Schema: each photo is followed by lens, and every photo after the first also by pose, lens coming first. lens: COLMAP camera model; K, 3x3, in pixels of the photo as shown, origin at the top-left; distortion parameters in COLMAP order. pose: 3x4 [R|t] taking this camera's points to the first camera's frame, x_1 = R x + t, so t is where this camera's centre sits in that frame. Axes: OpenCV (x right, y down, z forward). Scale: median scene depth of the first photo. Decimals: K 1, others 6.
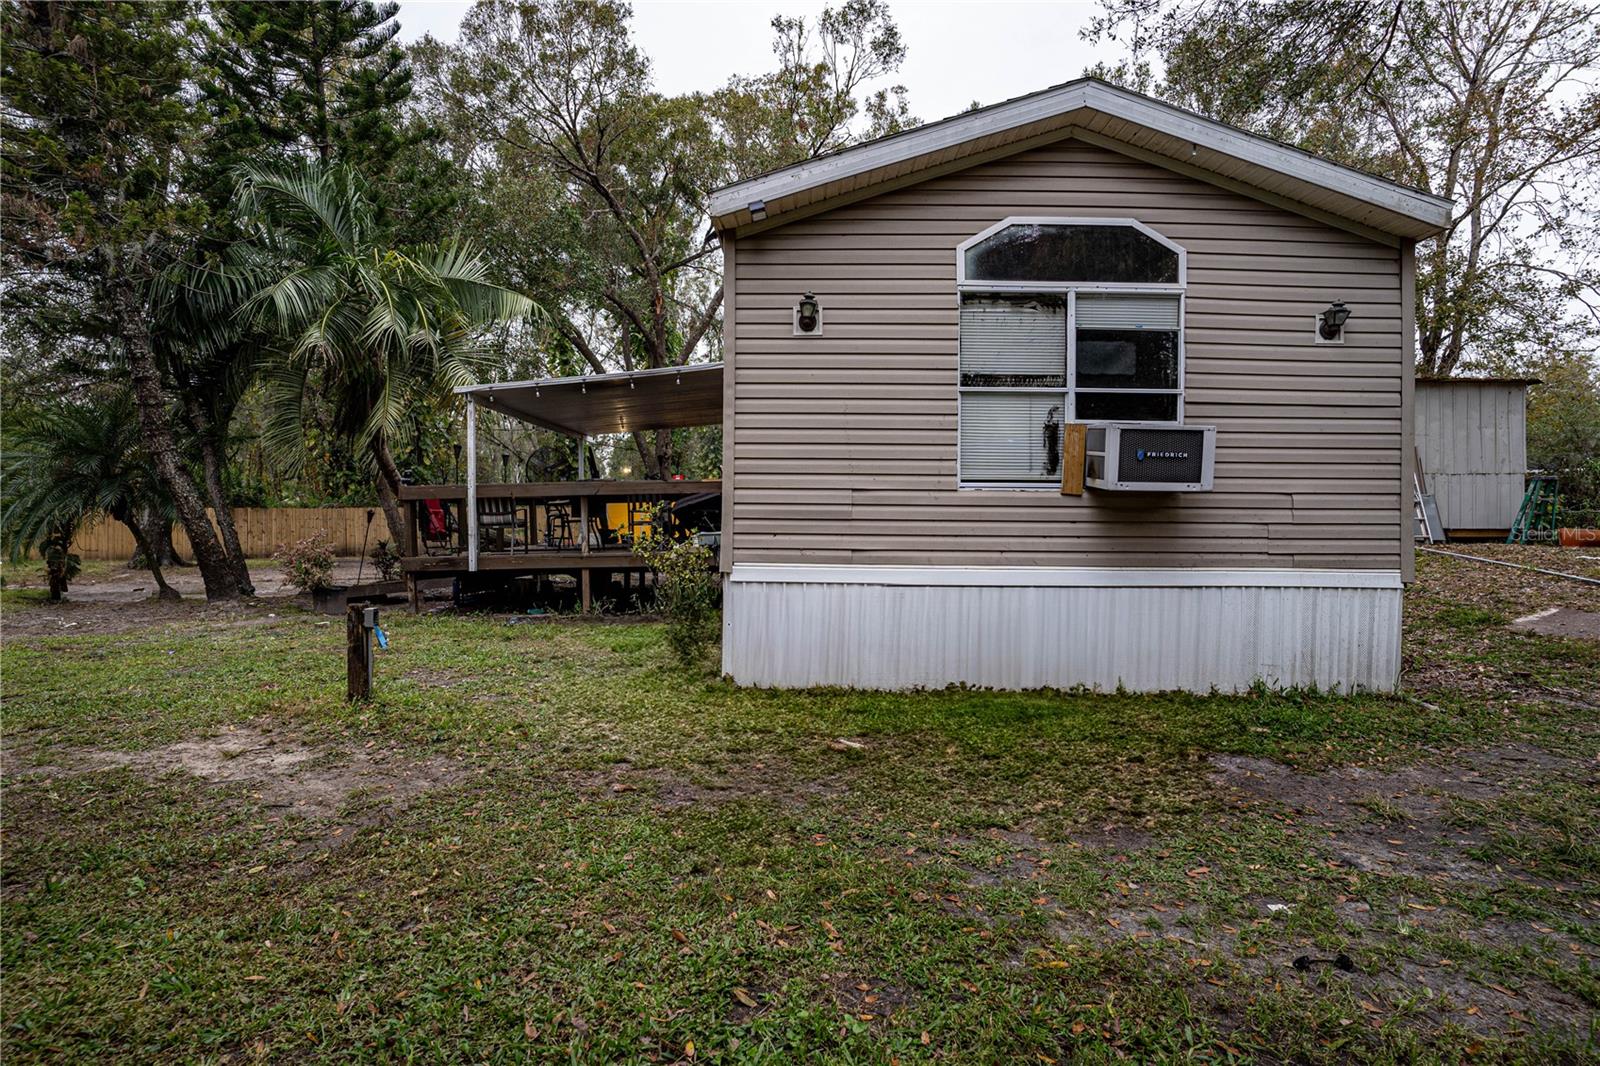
lens RADIAL K [[788.6, 0, 800.0], [0, 788.6, 533.0], [0, 0, 1]] dist [-0.081739, 0.039200]
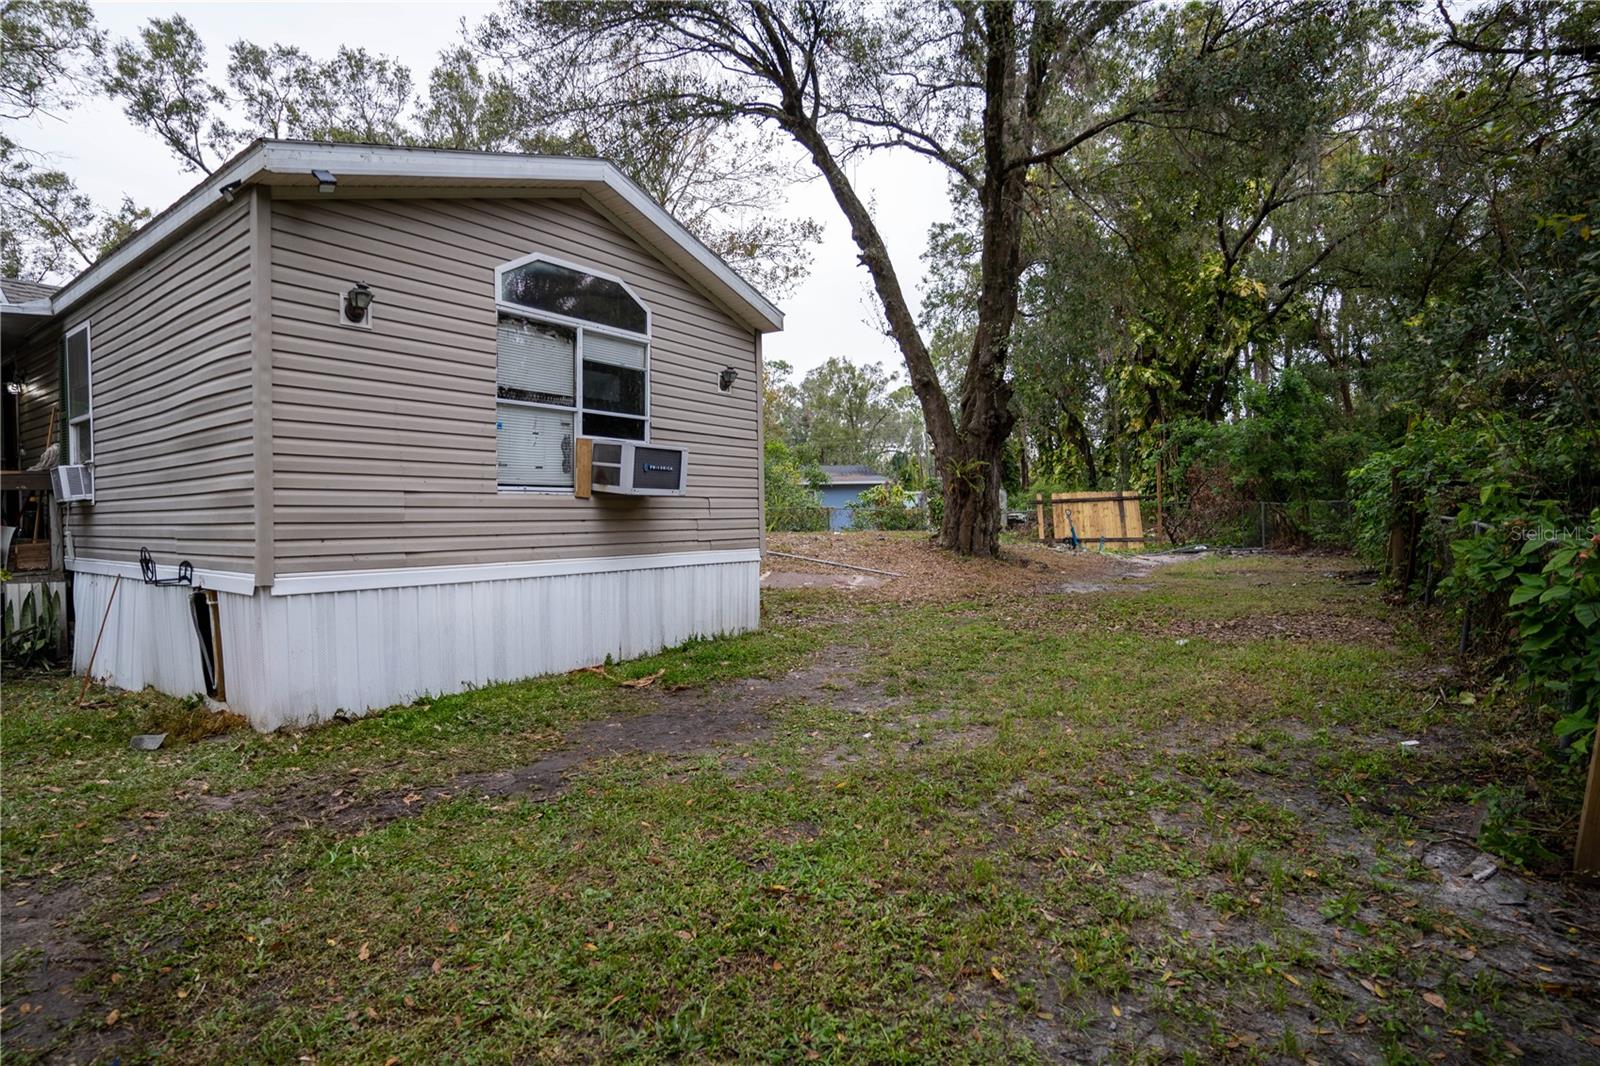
lens RADIAL K [[788.6, 0, 800.0], [0, 788.6, 533.0], [0, 0, 1]] dist [-0.081739, 0.039200]
pose [[0.566824, -0.029045, 0.823327, -0.451600], [0.030515, 0.999433, 0.014250, -0.001981], [-0.823273, 0.017047, 0.567389, 0.045707]]
